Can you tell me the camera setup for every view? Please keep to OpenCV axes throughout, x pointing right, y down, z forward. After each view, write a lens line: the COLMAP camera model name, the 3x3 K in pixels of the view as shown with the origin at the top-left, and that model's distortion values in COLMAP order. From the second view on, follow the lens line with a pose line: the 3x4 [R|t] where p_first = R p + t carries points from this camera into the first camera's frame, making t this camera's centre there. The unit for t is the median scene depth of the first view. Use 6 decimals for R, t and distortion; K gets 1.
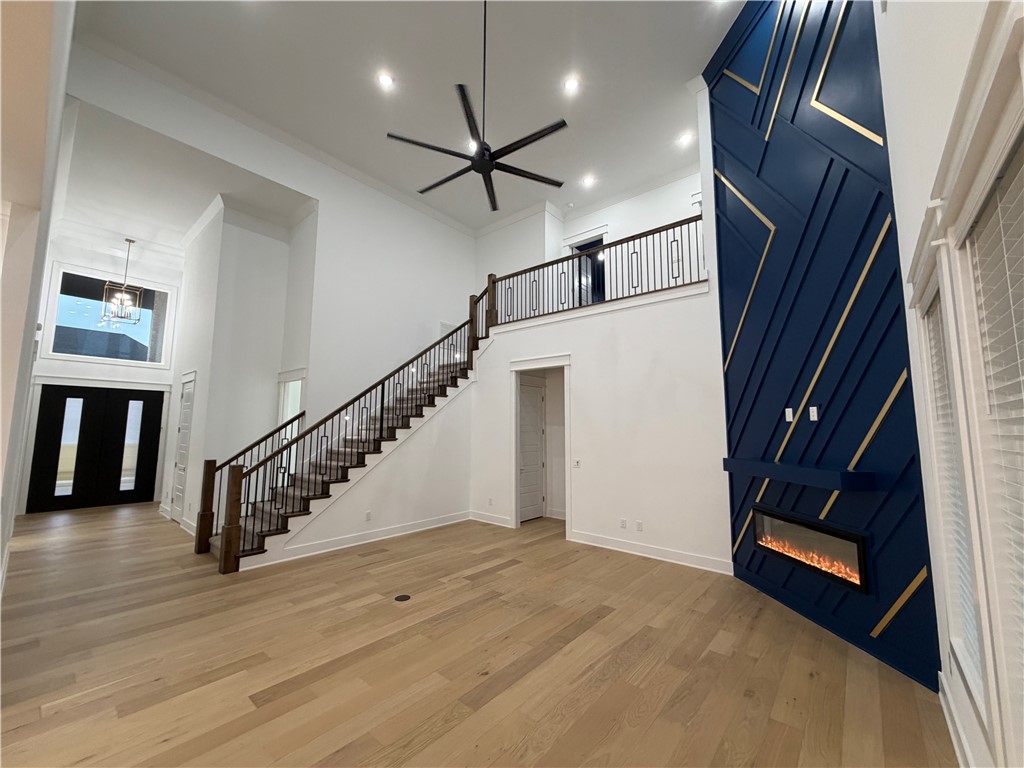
lens RADIAL K [[409.6, 0, 512.0], [0, 409.6, 384.0], [0, 0, 1]] dist [-0.000504, 0.000033]
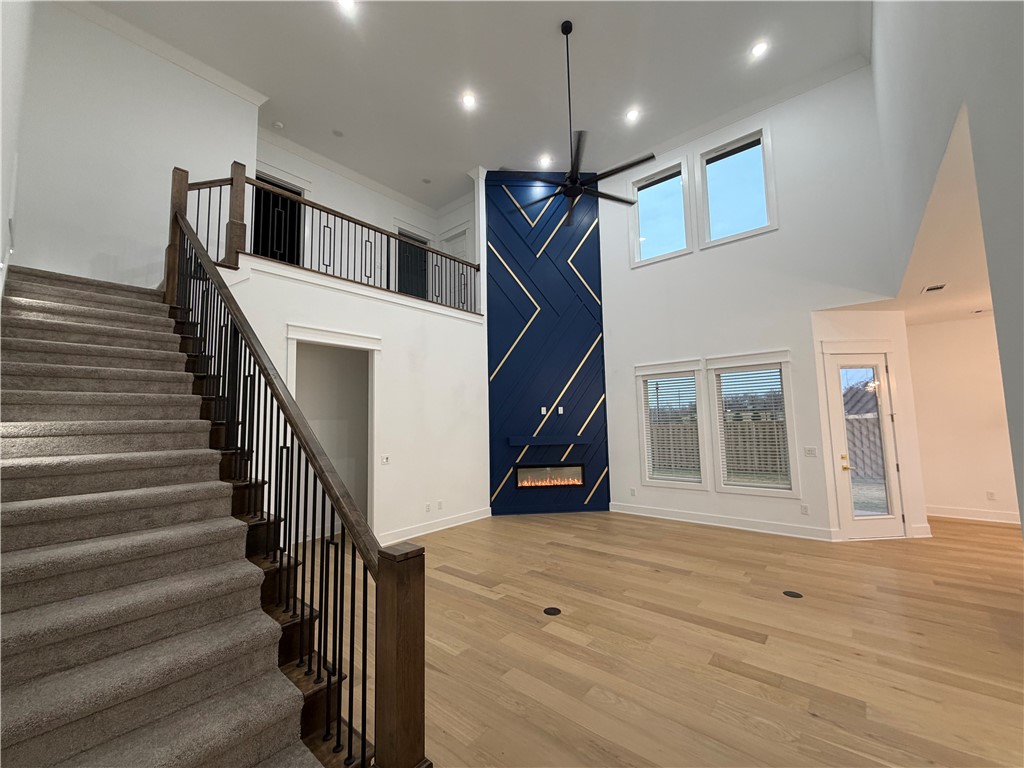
lens RADIAL K [[409.7, 0, 507.8], [0, 409.7, 382.3], [0, 0, 1]] dist [0.000949, 0.000040]
pose [[0.004078, 0.083969, 0.996460, -1.103522], [-0.085130, 0.992880, -0.083319, 0.106512], [-0.996361, -0.084489, 0.011198, 1.047999]]
